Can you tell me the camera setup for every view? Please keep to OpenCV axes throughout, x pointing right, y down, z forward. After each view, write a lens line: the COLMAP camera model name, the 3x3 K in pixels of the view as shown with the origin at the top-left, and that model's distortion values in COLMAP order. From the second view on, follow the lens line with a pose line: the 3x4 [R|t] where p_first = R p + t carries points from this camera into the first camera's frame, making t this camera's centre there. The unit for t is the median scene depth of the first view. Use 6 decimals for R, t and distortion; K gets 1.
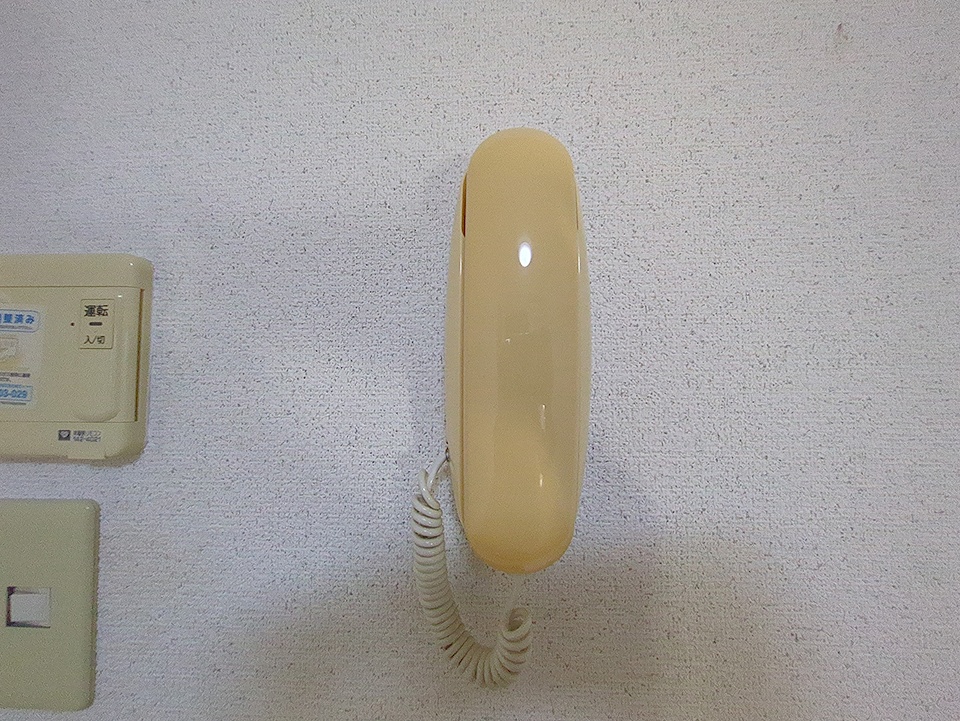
lens RADIAL K [[378.6, 0, 480.0], [0, 378.6, 360.5], [0, 0, 1]] dist [-0.002725, 0.000830]
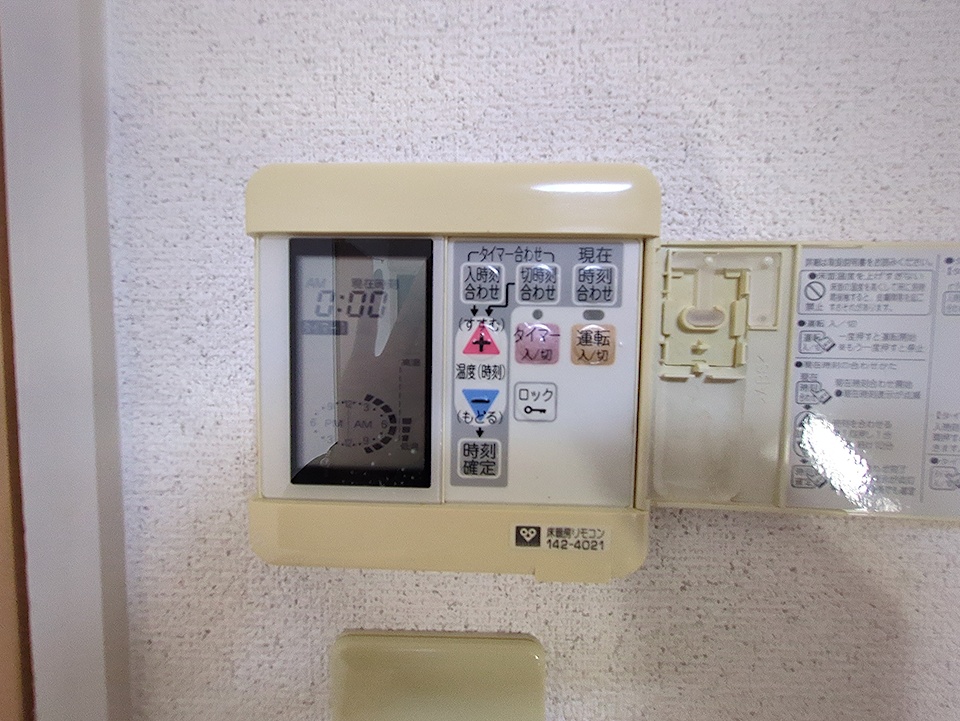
lens RADIAL K [[378.6, 0, 480.0], [0, 378.6, 360.5], [0, 0, 1]] dist [-0.002725, 0.000830]
pose [[0.999839, 0.008820, 0.015602, -1.113798], [-0.010155, 0.996095, 0.087704, -0.074910], [-0.014767, -0.087849, 0.996024, 0.492584]]
